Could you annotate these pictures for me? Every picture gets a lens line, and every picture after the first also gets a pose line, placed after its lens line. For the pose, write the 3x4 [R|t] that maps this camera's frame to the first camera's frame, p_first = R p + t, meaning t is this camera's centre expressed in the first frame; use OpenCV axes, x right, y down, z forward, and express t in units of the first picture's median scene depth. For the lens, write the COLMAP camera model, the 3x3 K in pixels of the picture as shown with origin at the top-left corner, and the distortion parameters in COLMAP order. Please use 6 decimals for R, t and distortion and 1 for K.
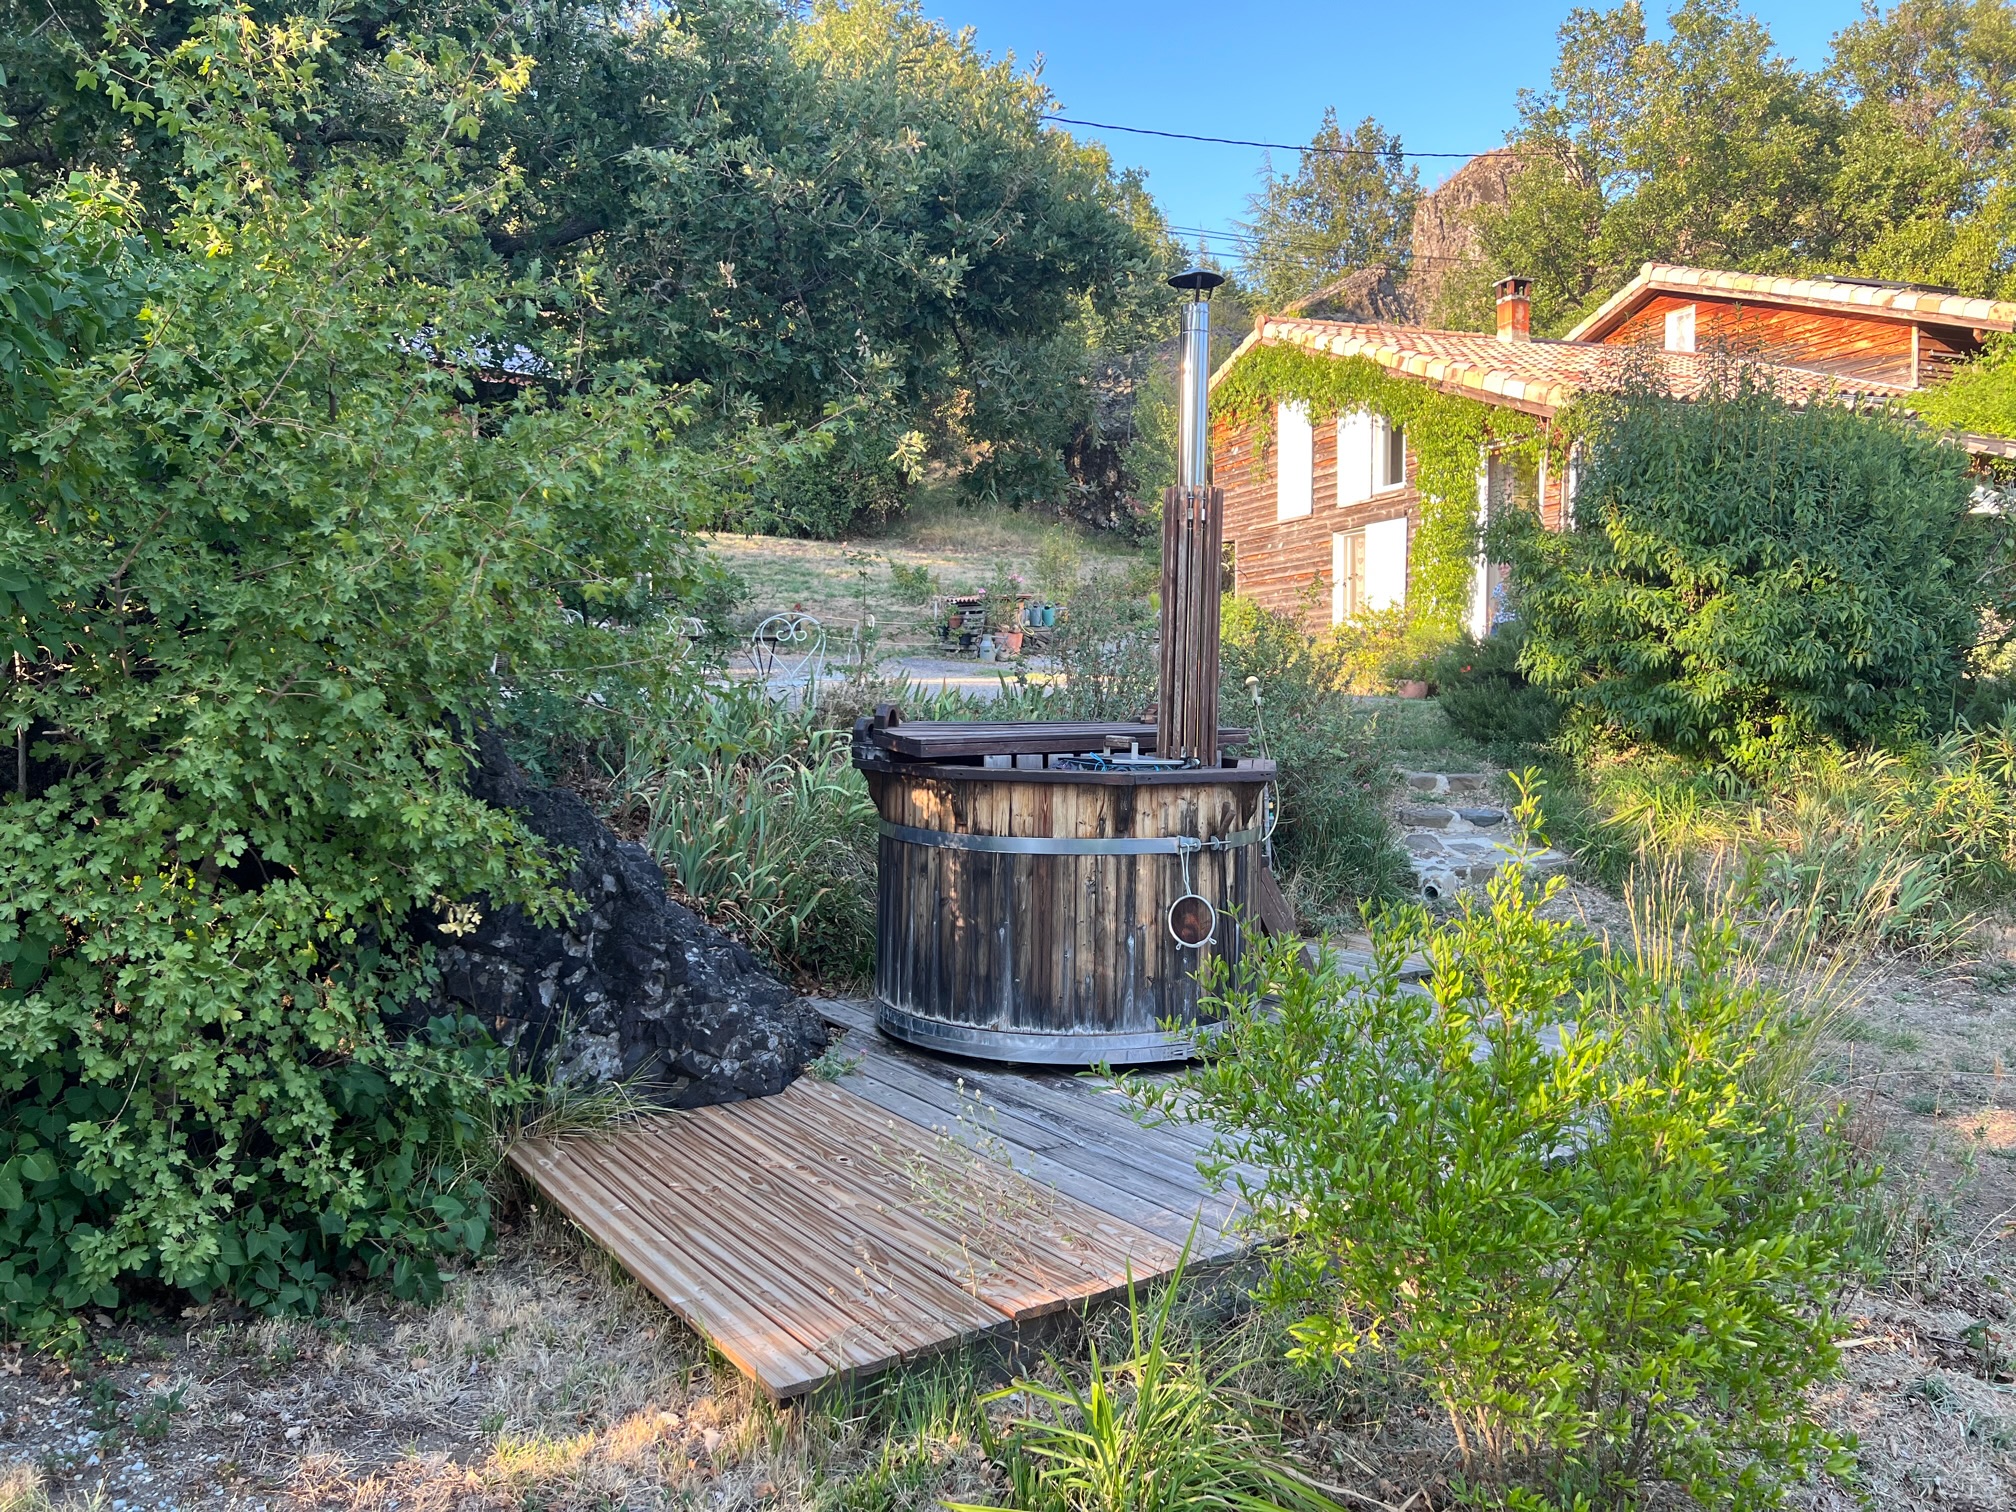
lens RADIAL K [[1525.3, 0, 1008.0], [0, 1525.3, 756.0], [0, 0, 1]] dist [0.116557, -0.218363]
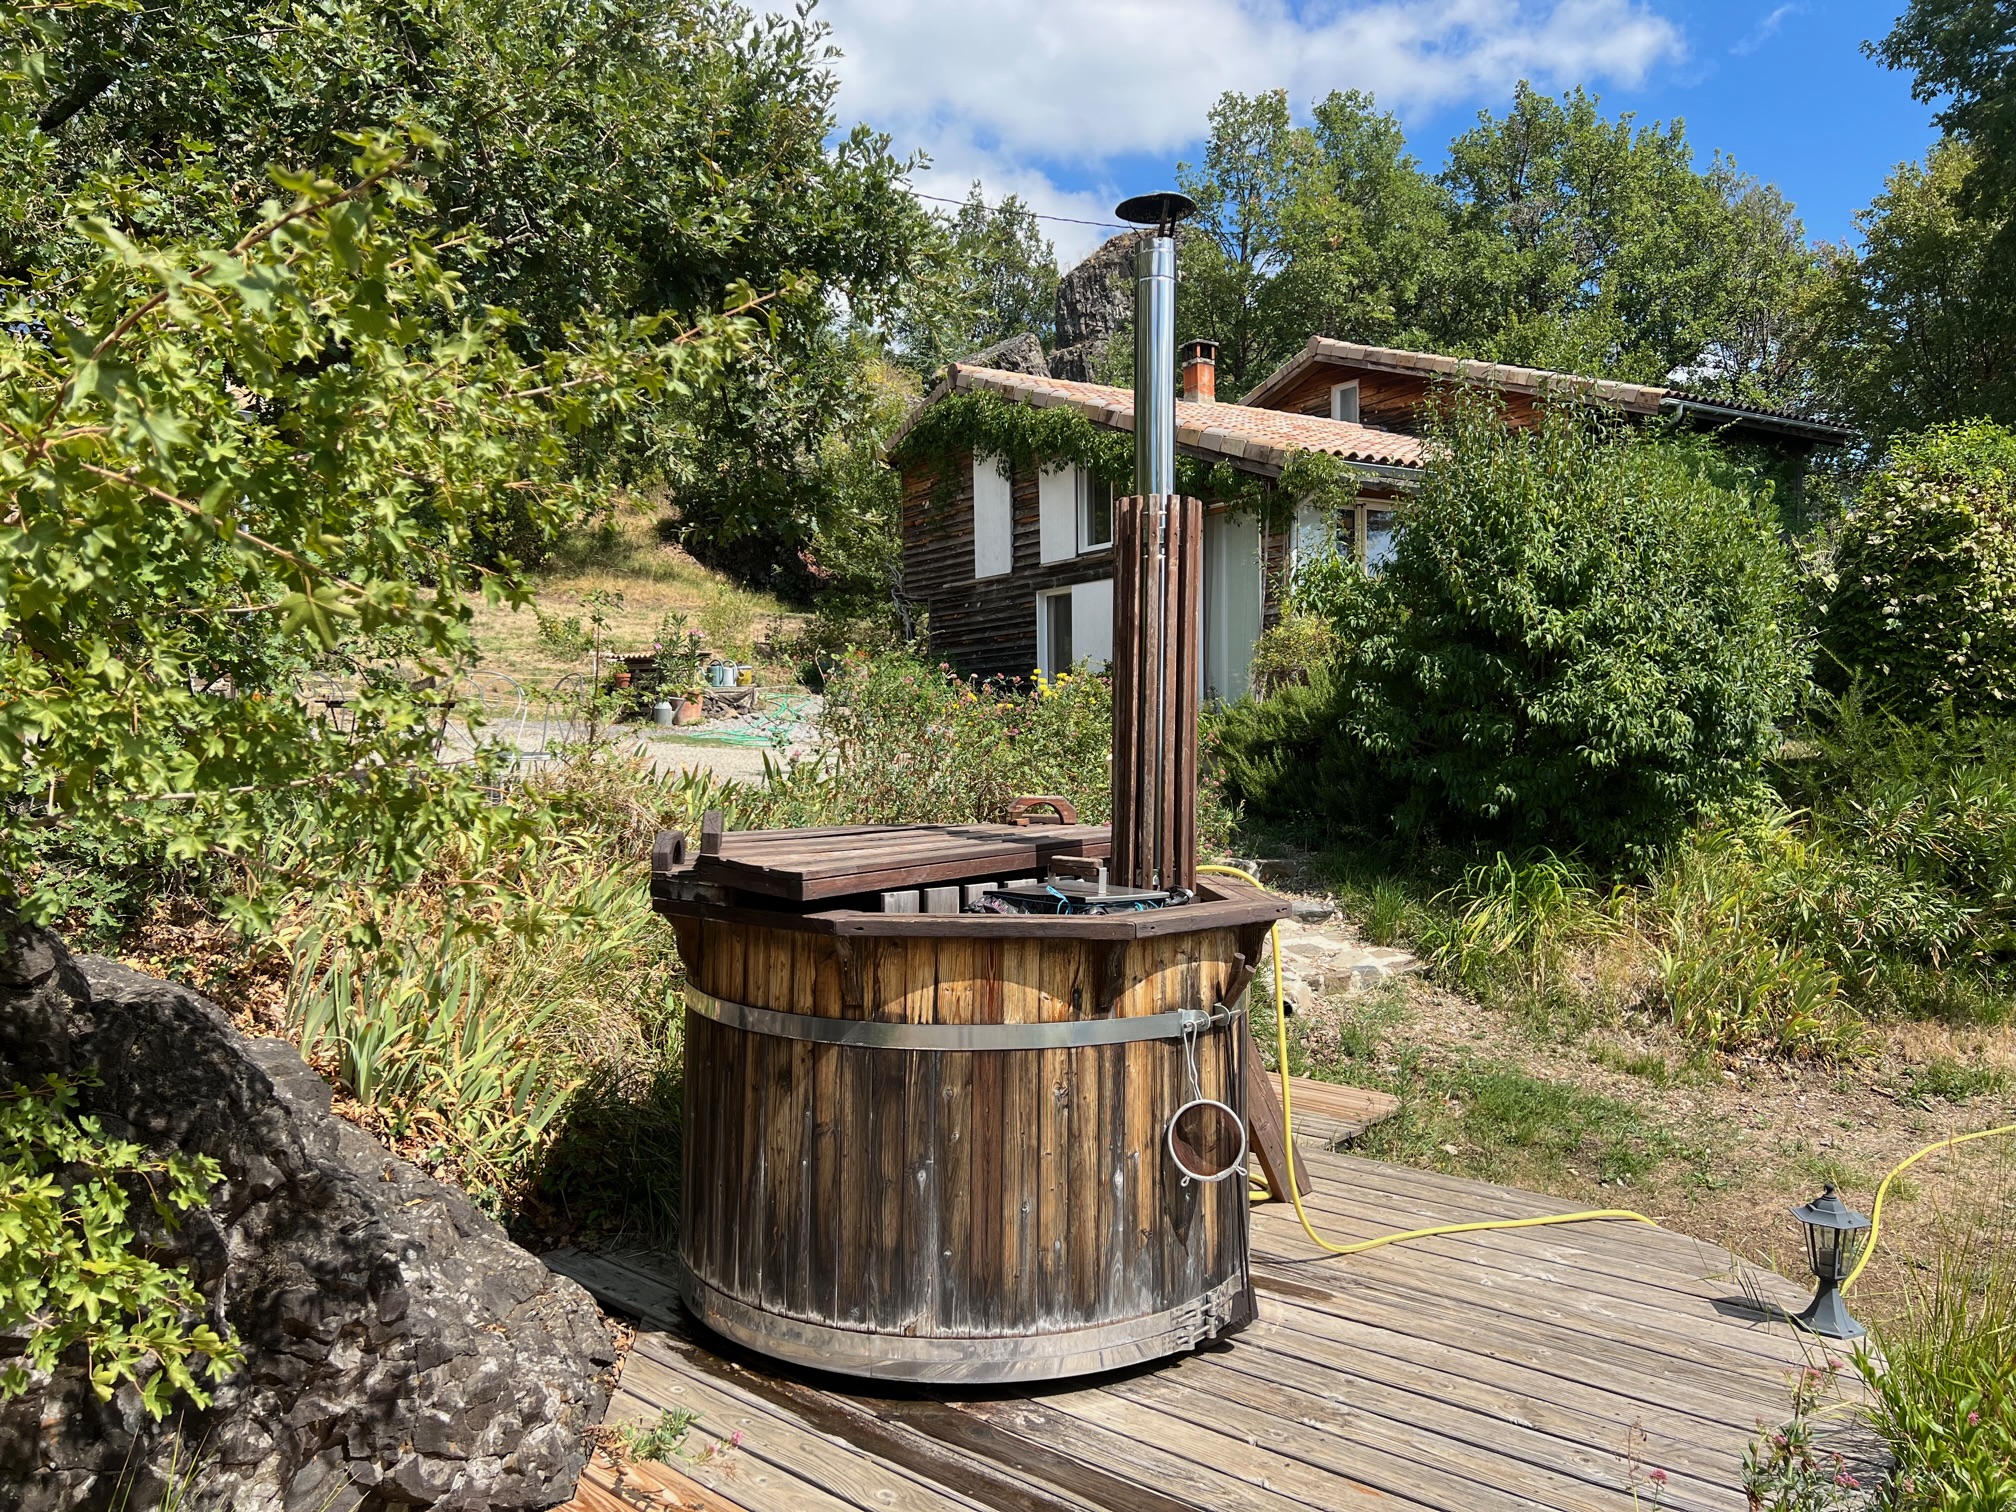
lens RADIAL K [[1539.9, 0, 1008.0], [0, 1539.9, 756.0], [0, 0, 1]] dist [0.004515, -0.001708]
pose [[0.969940, -0.000403, 0.243346, -0.123652], [0.010380, 0.999157, -0.039719, -0.031900], [-0.243125, 0.041051, 0.969126, 0.371431]]
